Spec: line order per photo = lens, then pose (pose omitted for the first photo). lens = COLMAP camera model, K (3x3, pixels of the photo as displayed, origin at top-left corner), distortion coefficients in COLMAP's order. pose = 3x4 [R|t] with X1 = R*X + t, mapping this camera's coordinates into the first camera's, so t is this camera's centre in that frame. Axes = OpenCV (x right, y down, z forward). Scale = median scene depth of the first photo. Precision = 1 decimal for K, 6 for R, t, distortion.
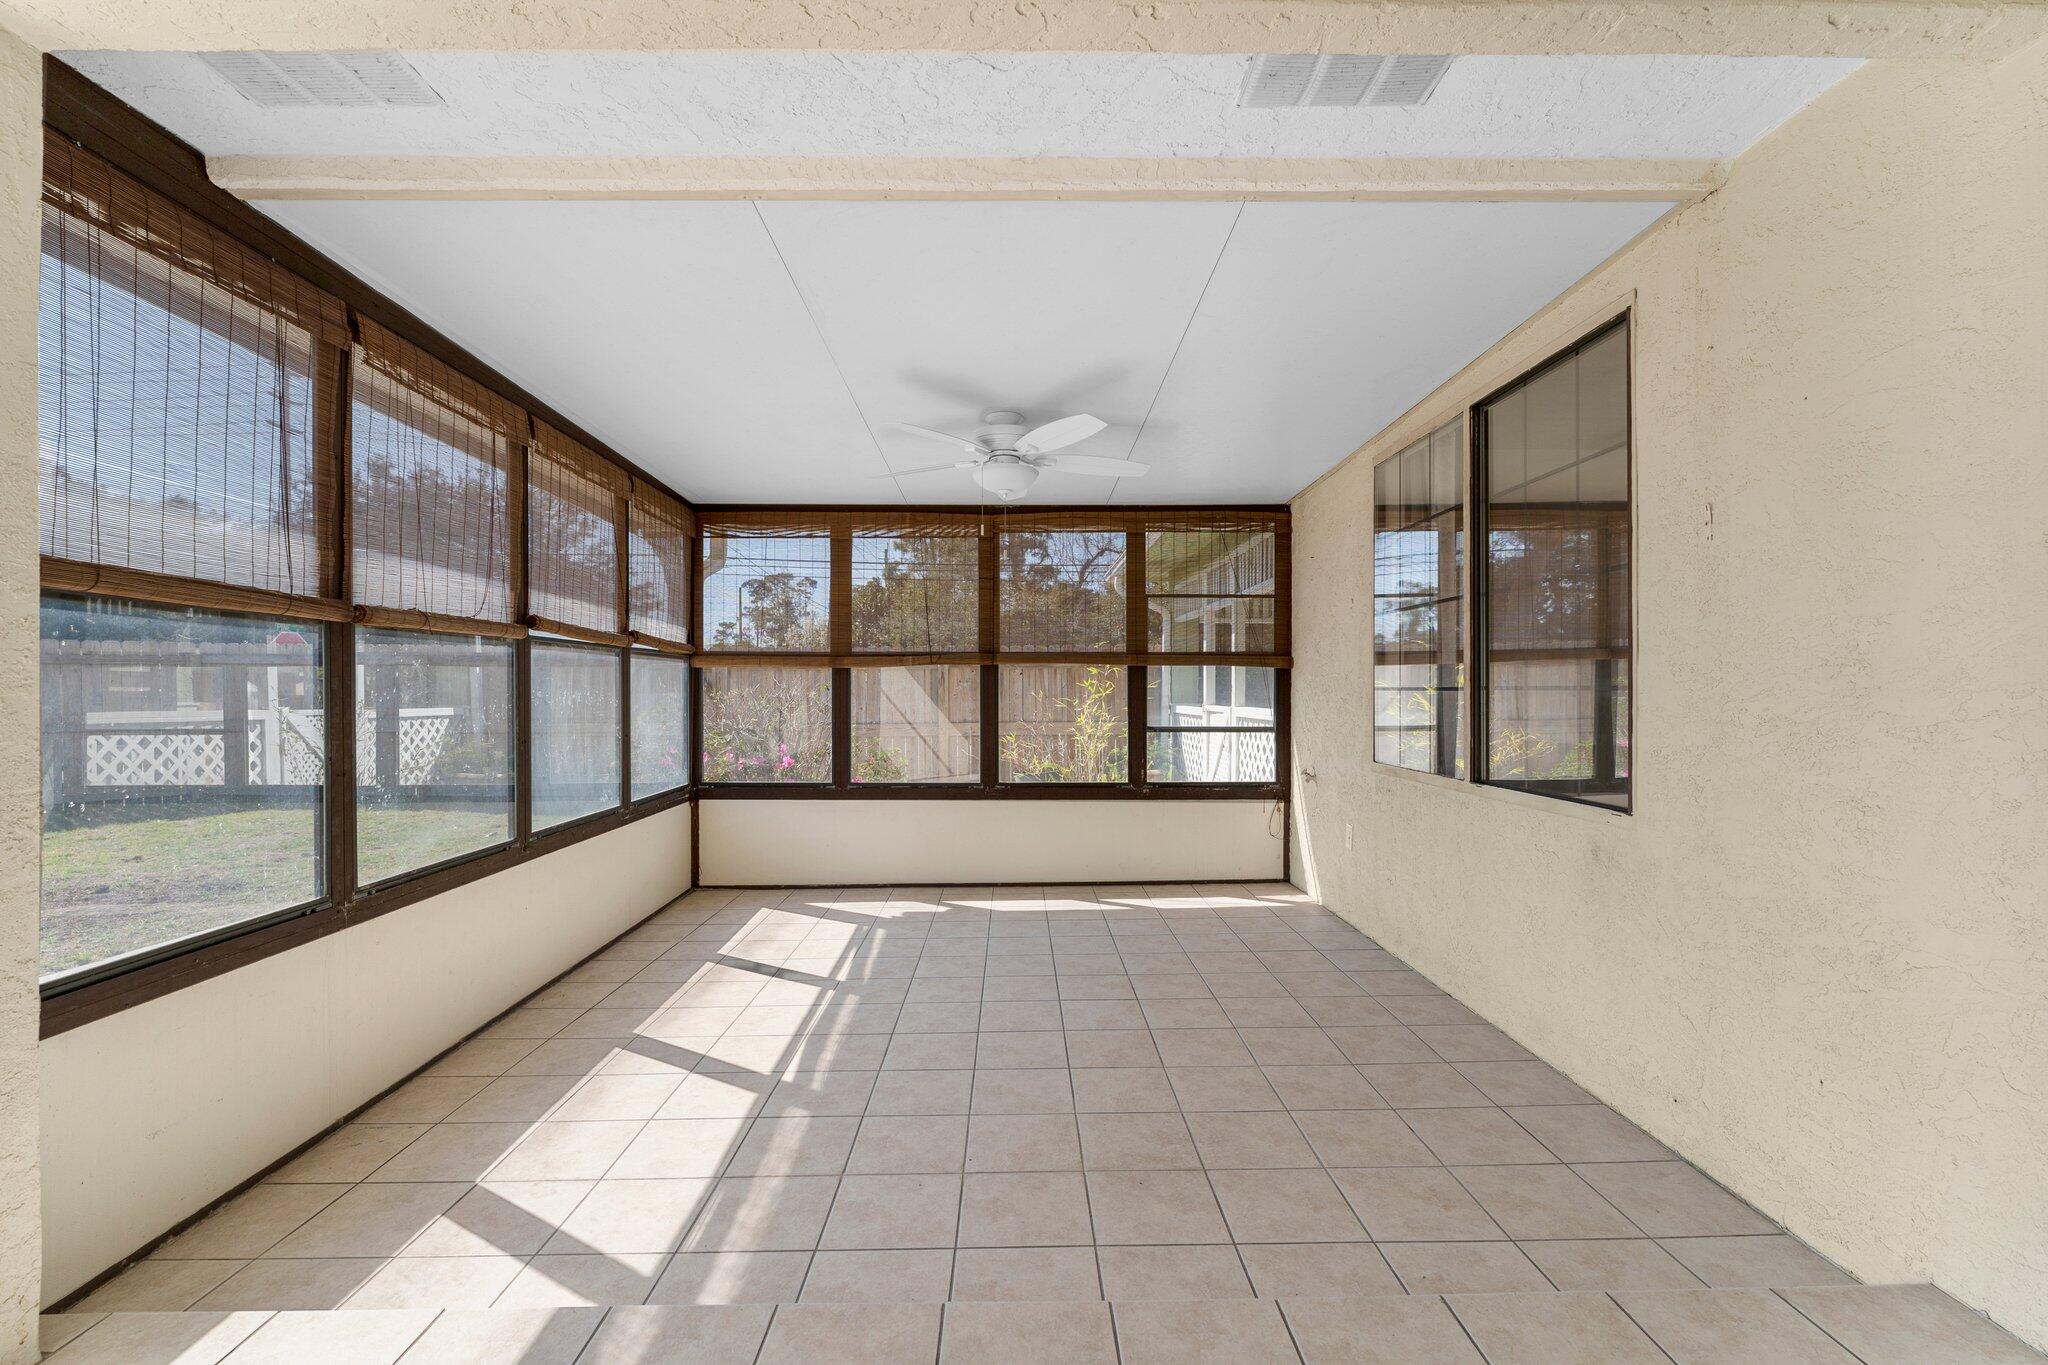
lens RADIAL K [[885.2, 0, 1018.8], [0, 885.2, 694.2], [0, 0, 1]] dist [0.000190, -0.000423]
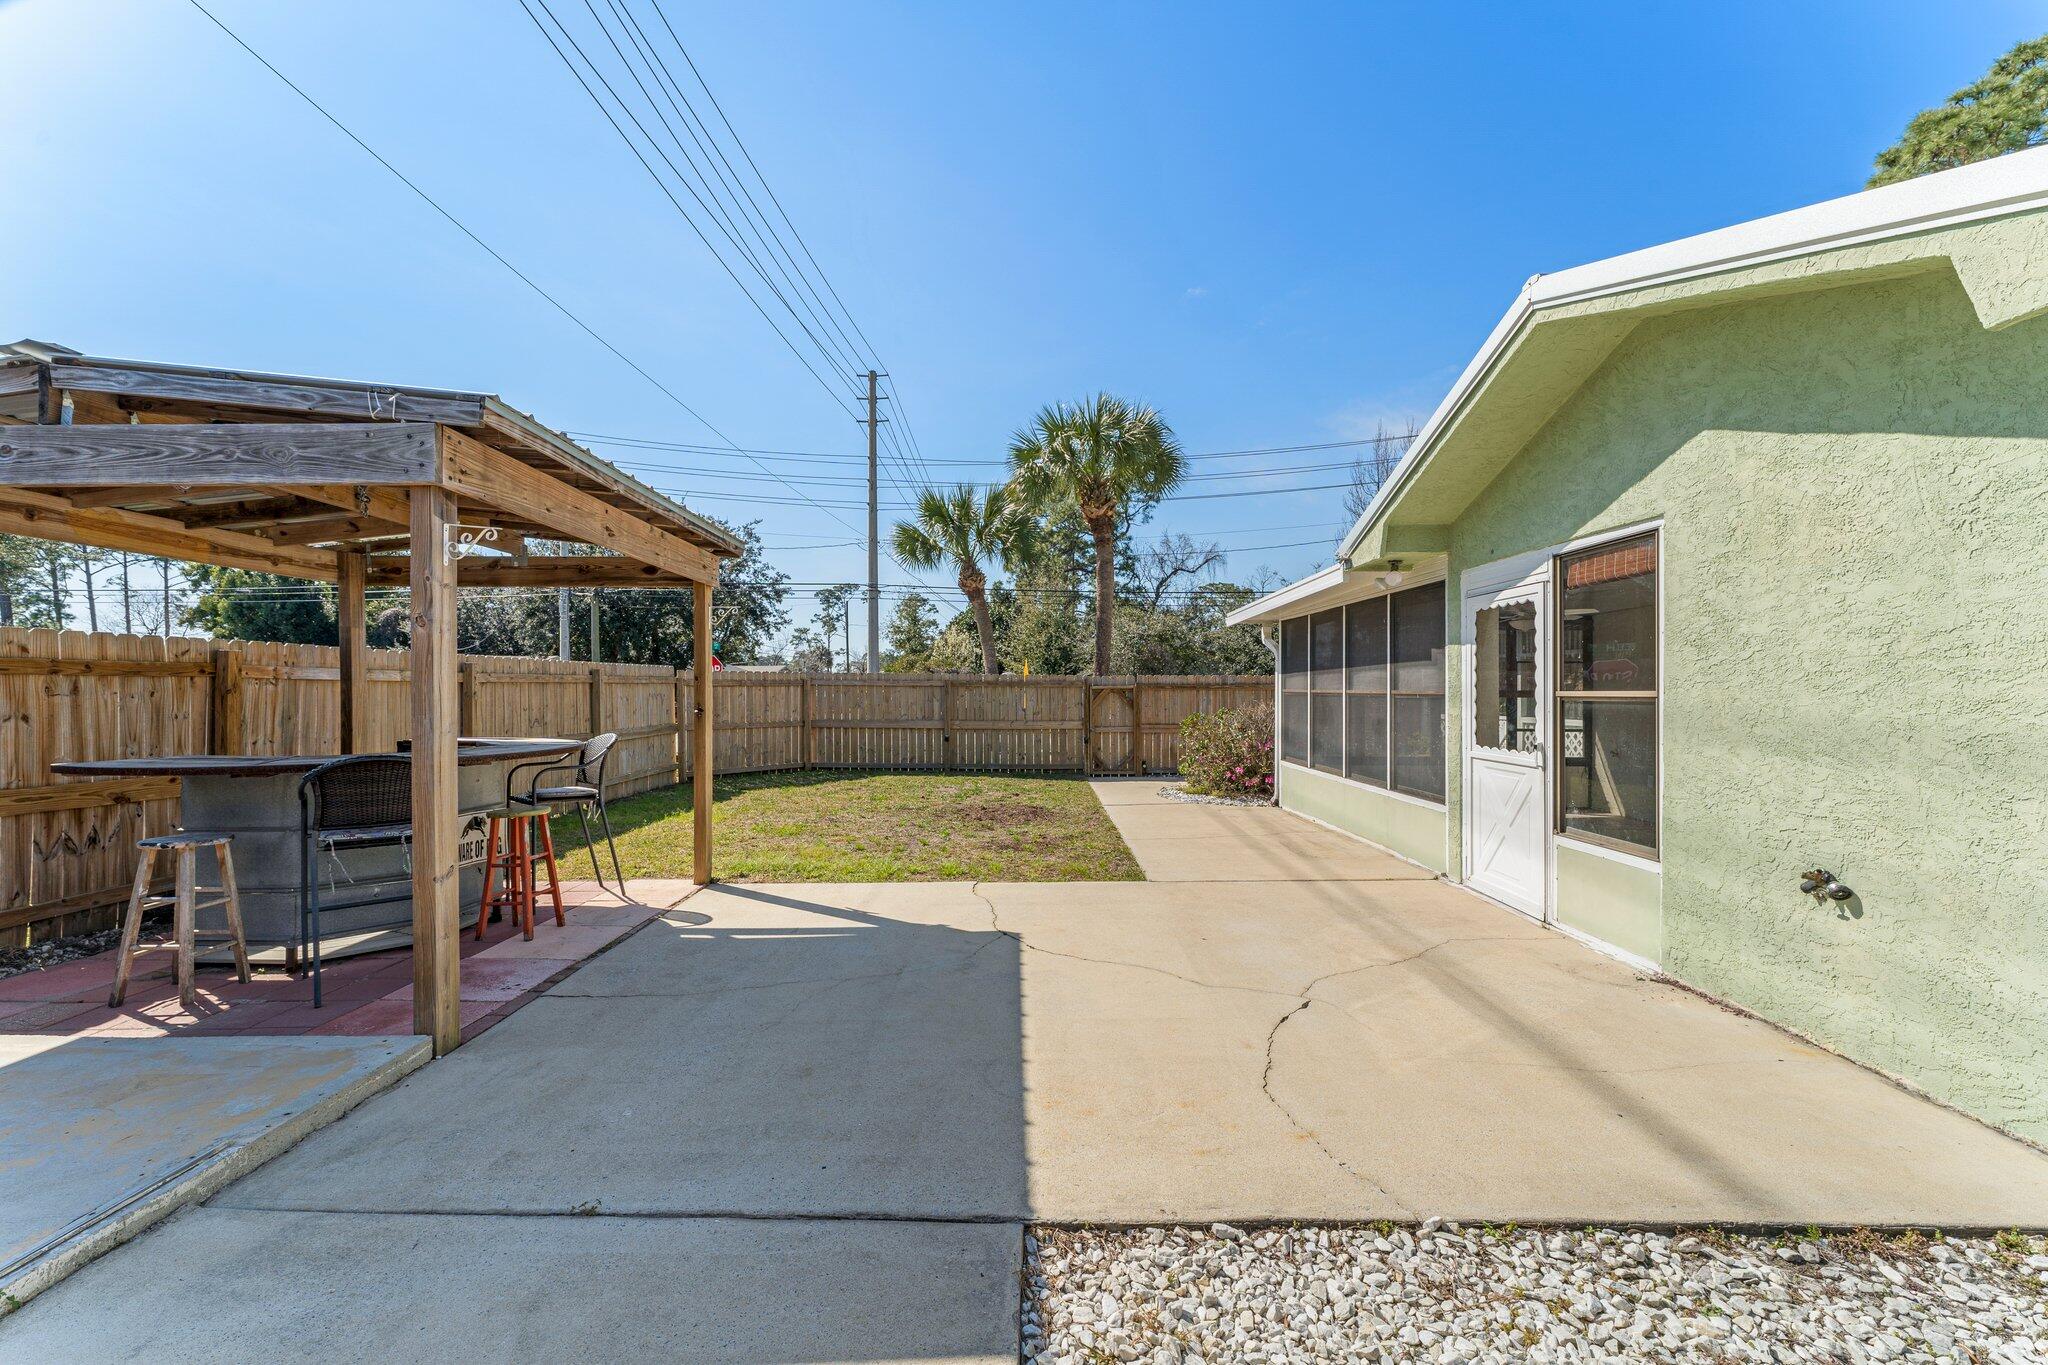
lens RADIAL K [[830.3, 0, 1017.8], [0, 830.3, 687.0], [0, 0, 1]] dist [0.001586, -0.000278]
pose [[0.999680, 0.003302, -0.025076, -1.726182], [-0.003469, 0.999972, -0.006588, -0.074385], [0.025053, 0.006673, 0.999664, -1.624383]]
